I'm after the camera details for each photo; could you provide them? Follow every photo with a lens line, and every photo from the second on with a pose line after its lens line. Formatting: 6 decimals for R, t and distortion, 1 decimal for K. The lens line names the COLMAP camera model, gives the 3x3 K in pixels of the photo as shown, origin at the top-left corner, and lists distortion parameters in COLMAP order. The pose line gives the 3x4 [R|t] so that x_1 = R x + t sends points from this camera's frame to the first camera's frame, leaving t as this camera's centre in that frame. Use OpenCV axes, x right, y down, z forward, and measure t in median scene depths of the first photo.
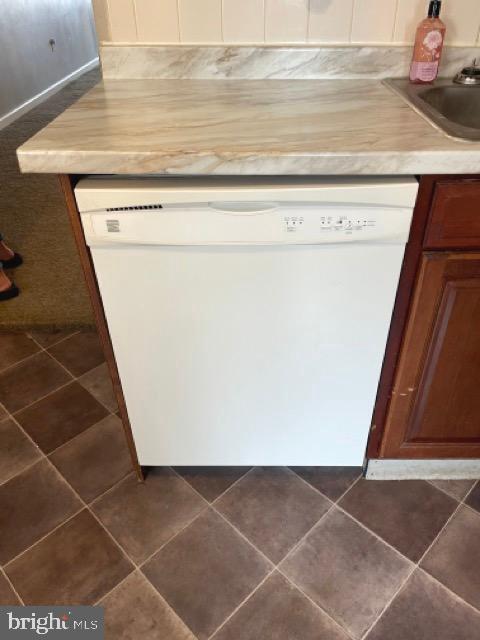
lens RADIAL K [[484.1, 0, 246.9], [0, 484.1, 321.6], [0, 0, 1]] dist [0.067034, -0.083377]
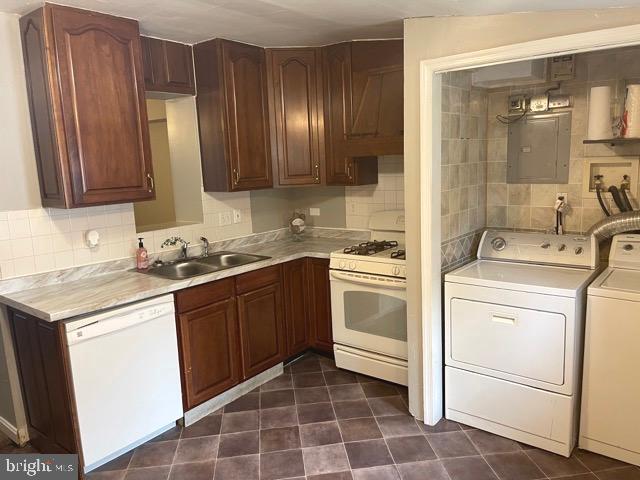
lens RADIAL K [[479.7, 0, 318.5], [0, 479.7, 237.2], [0, 0, 1]] dist [0.071461, -0.091107]
pose [[0.619157, -0.130639, 0.774324, -1.062471], [0.481490, 0.842112, -0.242928, 0.464045], [-0.620332, 0.523241, 0.584301, -1.209975]]
